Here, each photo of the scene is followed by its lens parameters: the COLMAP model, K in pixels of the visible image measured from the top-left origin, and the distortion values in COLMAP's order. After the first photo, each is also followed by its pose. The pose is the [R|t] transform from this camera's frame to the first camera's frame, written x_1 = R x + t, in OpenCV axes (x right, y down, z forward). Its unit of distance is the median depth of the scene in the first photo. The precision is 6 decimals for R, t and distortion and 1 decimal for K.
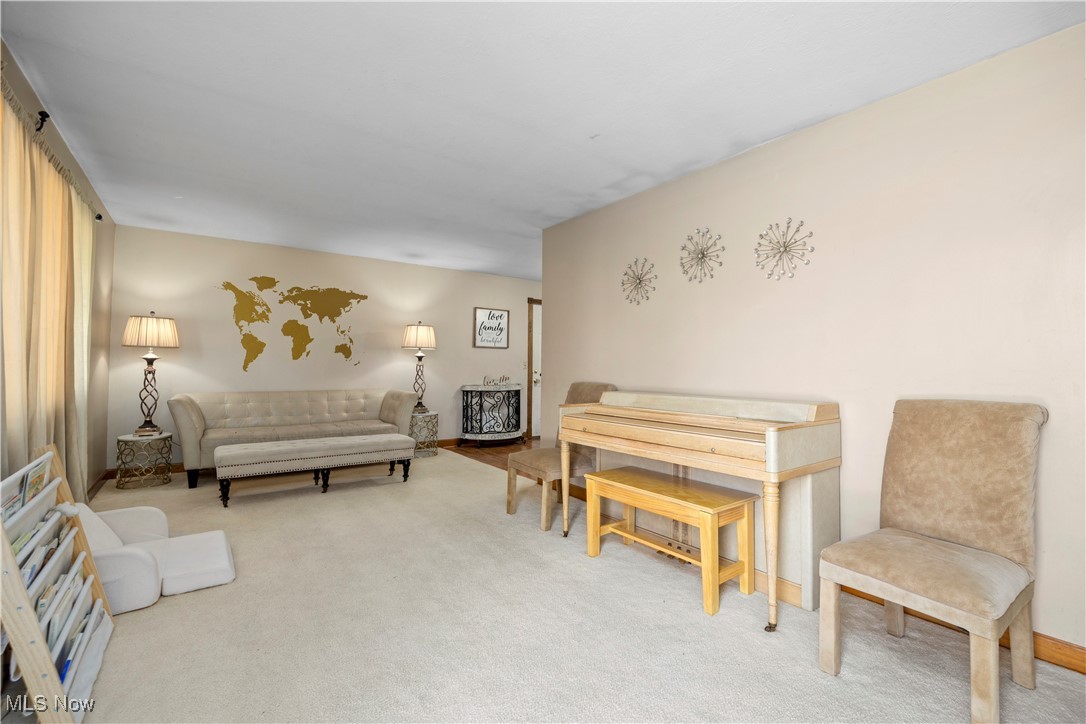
lens RADIAL K [[471.7, 0, 539.0], [0, 471.7, 348.2], [0, 0, 1]] dist [-0.007603, 0.000310]
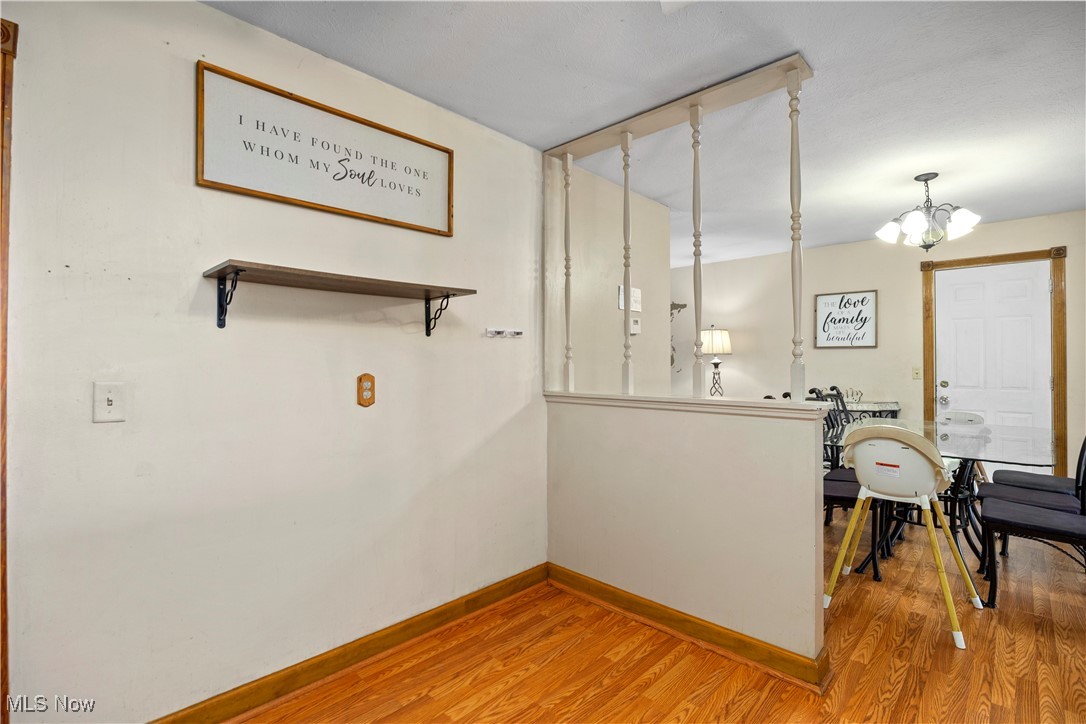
lens RADIAL K [[503.0, 0, 539.9], [0, 503.0, 361.7], [0, 0, 1]] dist [-0.017394, -0.001473]
pose [[0.168382, -0.007068, -0.985696, 0.571373], [0.043678, 0.999046, 0.000297, -0.000389], [0.984754, -0.043103, 0.168530, 0.432064]]
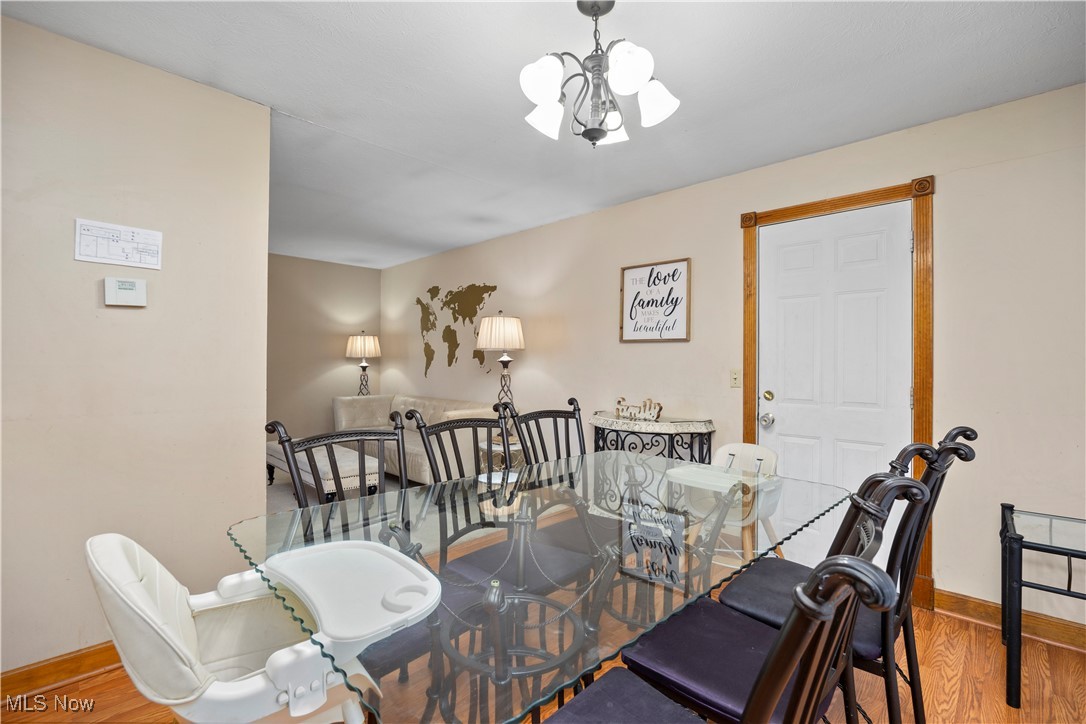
lens RADIAL K [[490.5, 0, 542.0], [0, 490.5, 362.7], [0, 0, 1]] dist [-0.017146, 0.000535]
pose [[0.160057, -0.003191, -0.987103, 0.401324], [0.033707, 0.999429, 0.002235, 0.016688], [0.986532, -0.033630, 0.160073, 0.816451]]
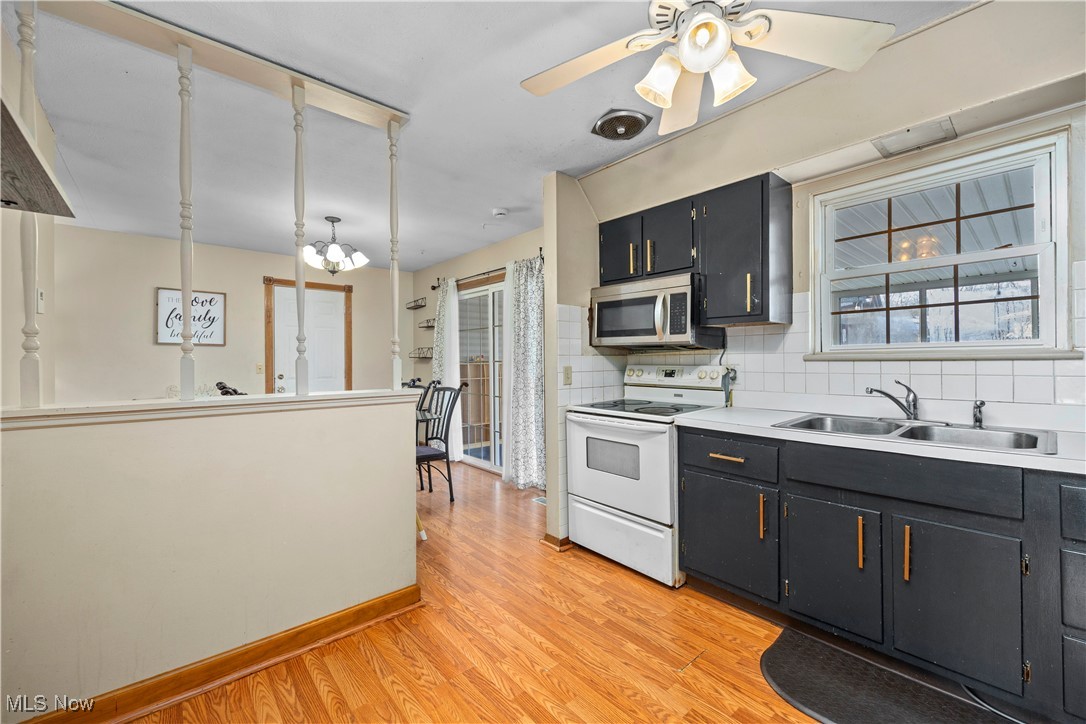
lens RADIAL K [[441.4, 0, 544.7], [0, 441.4, 361.4], [0, 0, 1]] dist [-0.000896, -0.000249]
pose [[0.996450, -0.006497, 0.083935, 0.383999], [0.002633, 0.998935, 0.046059, -0.005599], [-0.084144, -0.045674, 0.995406, 0.293820]]
